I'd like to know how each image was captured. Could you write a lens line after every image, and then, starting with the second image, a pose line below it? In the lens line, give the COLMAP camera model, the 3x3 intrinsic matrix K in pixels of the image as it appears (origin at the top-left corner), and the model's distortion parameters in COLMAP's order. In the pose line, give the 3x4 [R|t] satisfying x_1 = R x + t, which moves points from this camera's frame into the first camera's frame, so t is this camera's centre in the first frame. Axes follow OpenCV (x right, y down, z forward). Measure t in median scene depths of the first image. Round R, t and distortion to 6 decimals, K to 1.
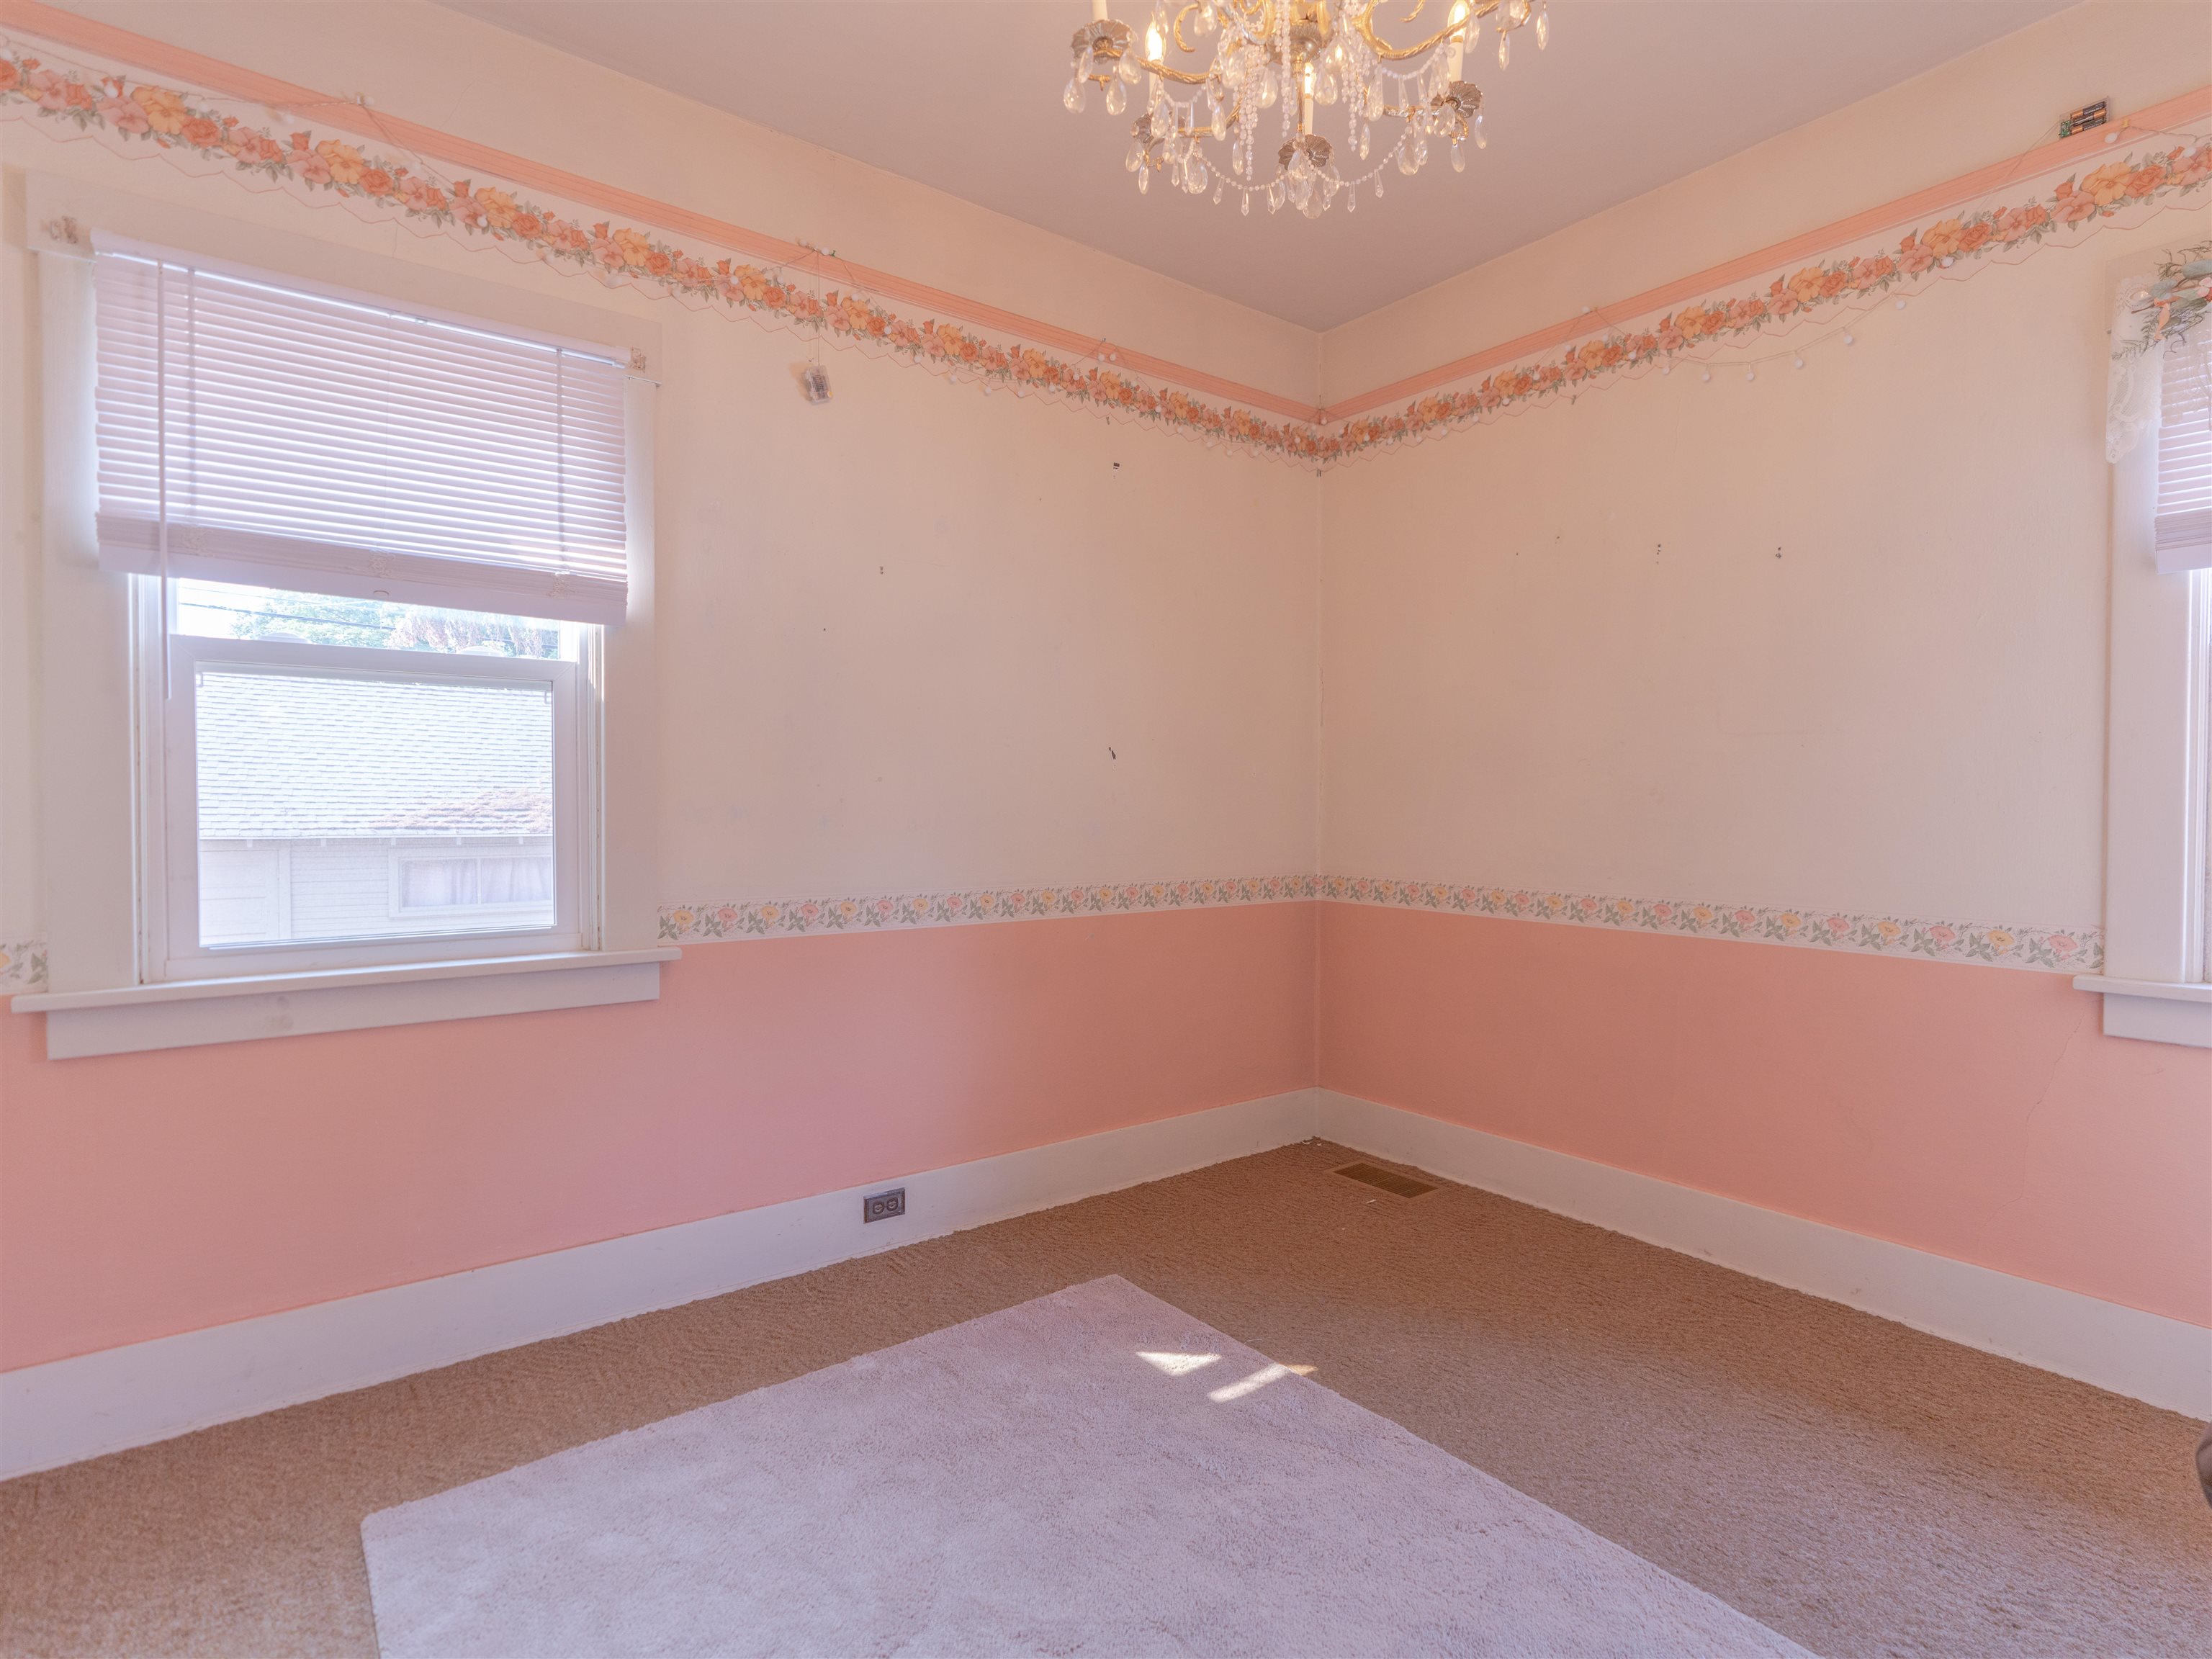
lens RADIAL K [[1119.4, 0, 1103.5], [0, 1119.4, 824.1], [0, 0, 1]] dist [-0.012291, 0.005614]
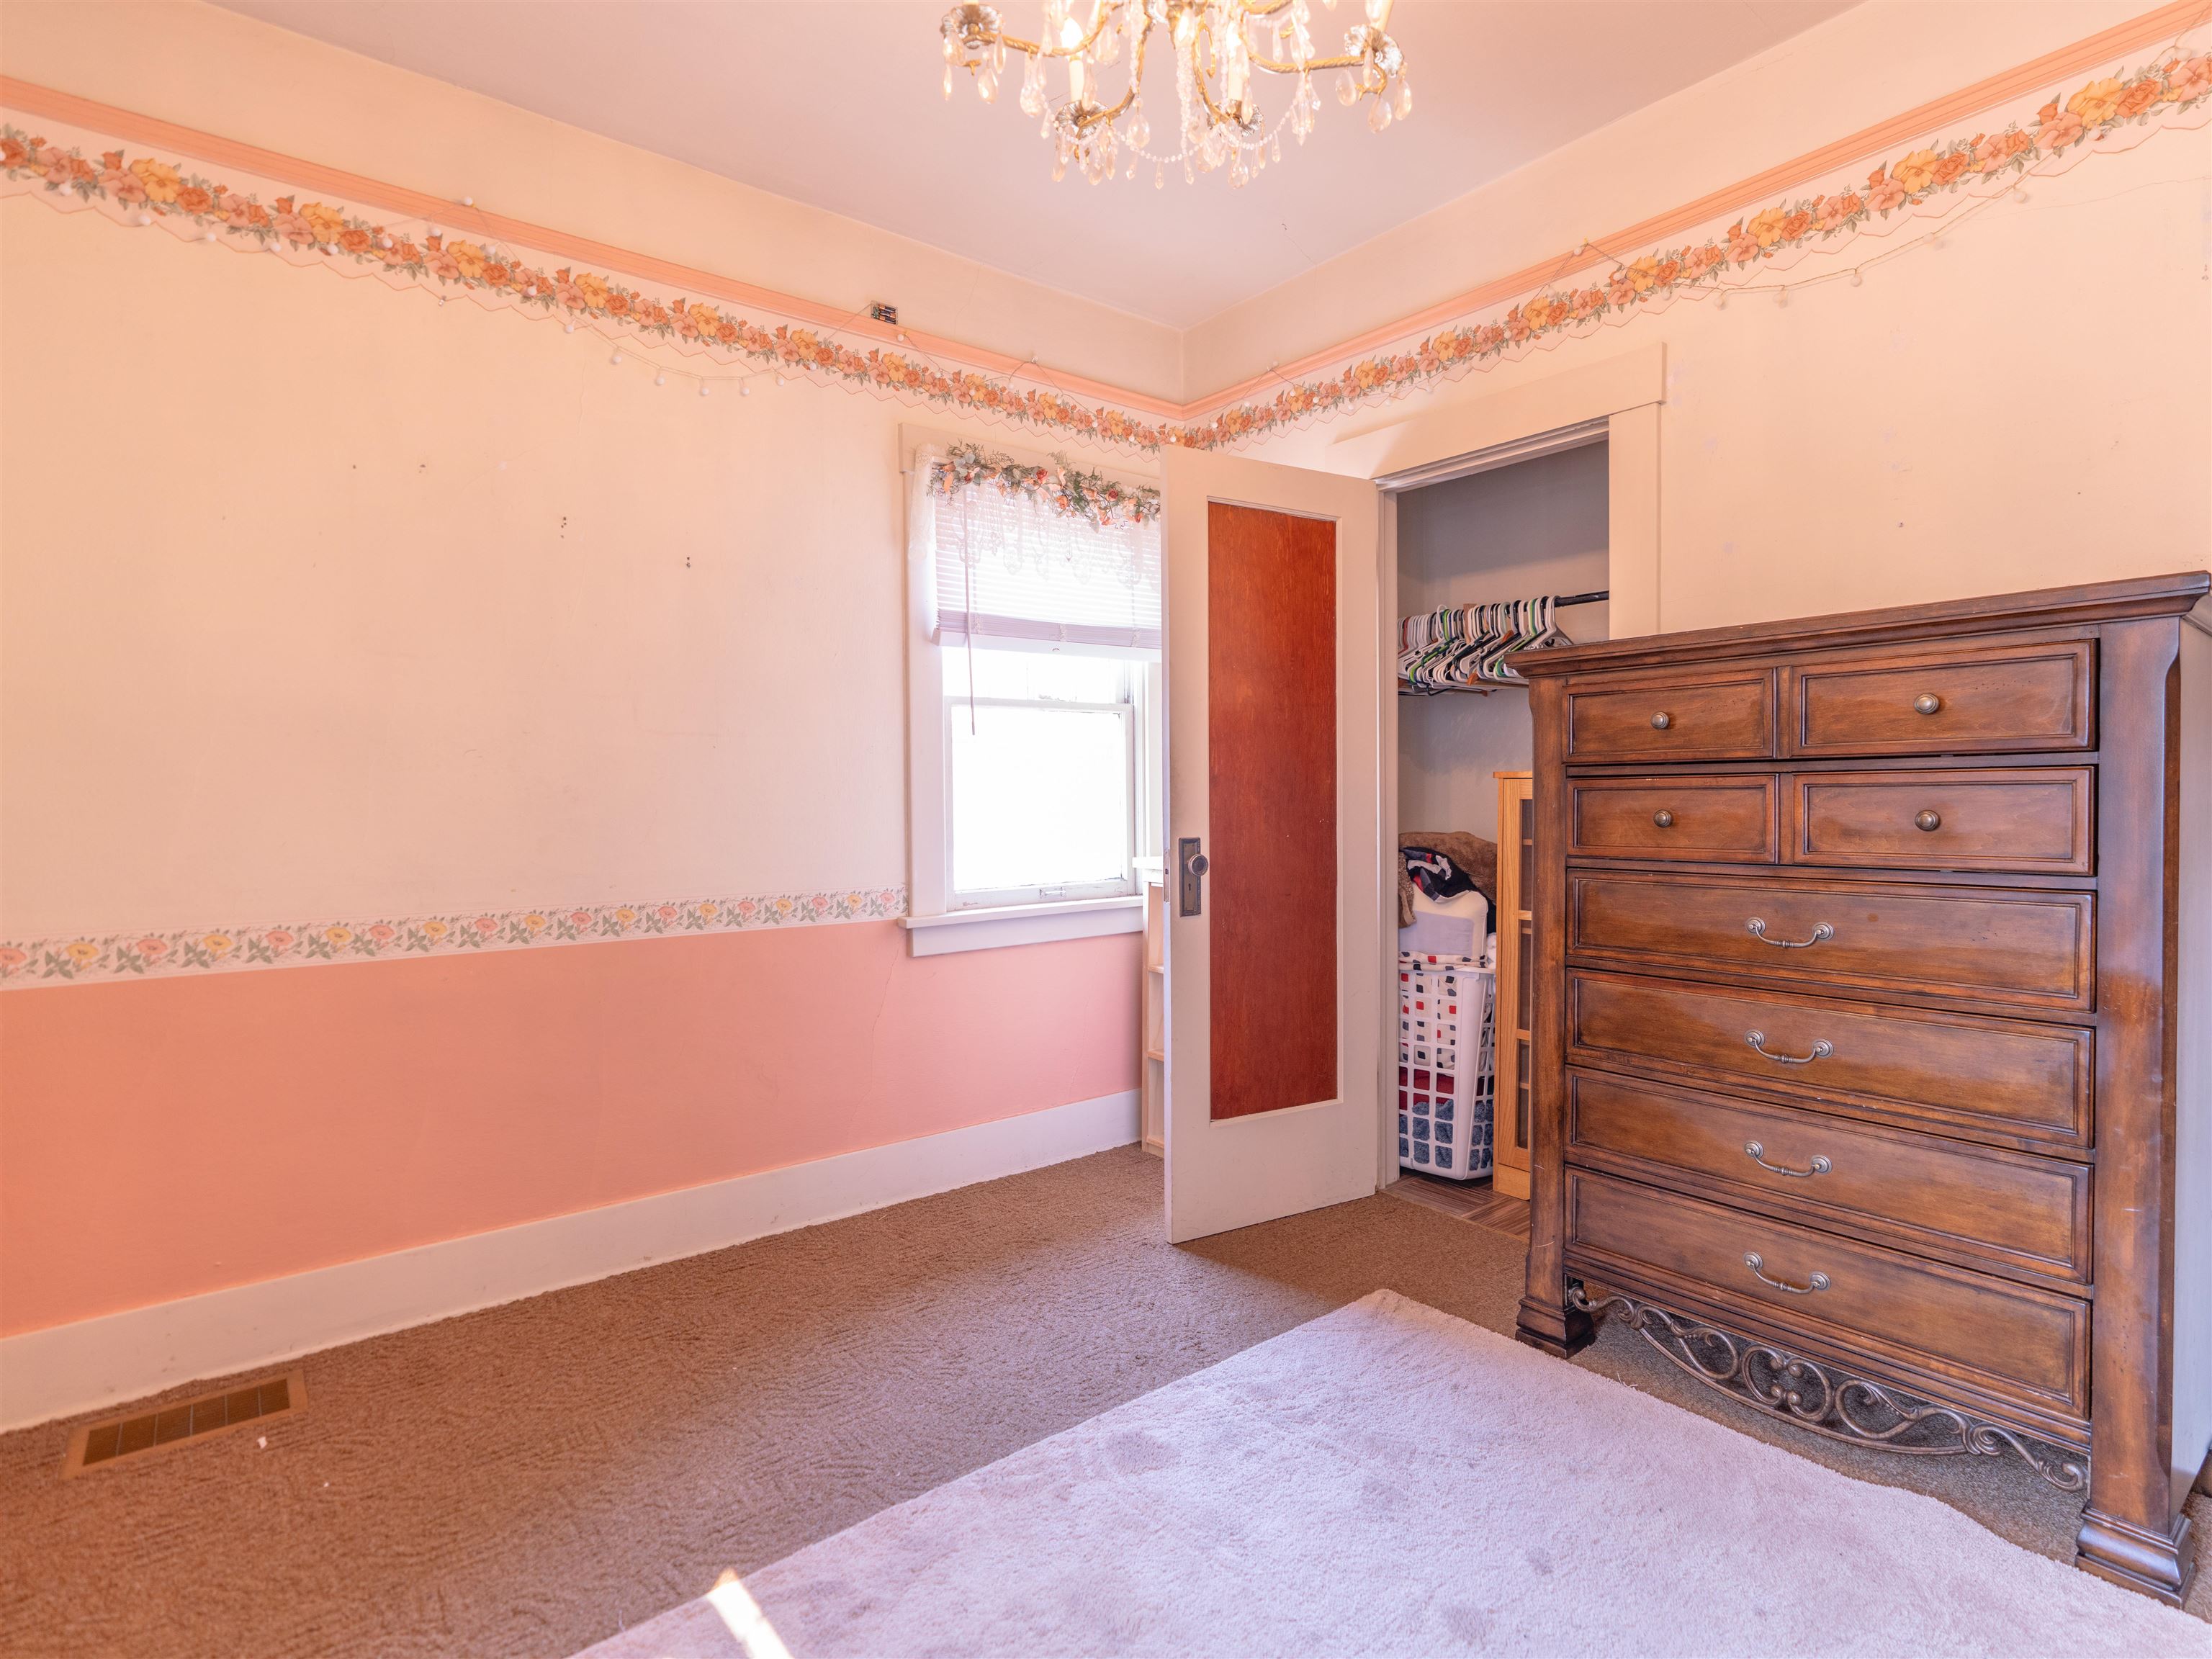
lens RADIAL K [[1119.4, 0, 1103.5], [0, 1119.4, 824.1], [0, 0, 1]] dist [-0.012291, 0.005614]
pose [[-0.021383, -0.027758, 0.999386, -0.433608], [0.028981, 0.999177, 0.028372, -0.014239], [-0.999351, 0.029570, -0.020561, 0.598698]]
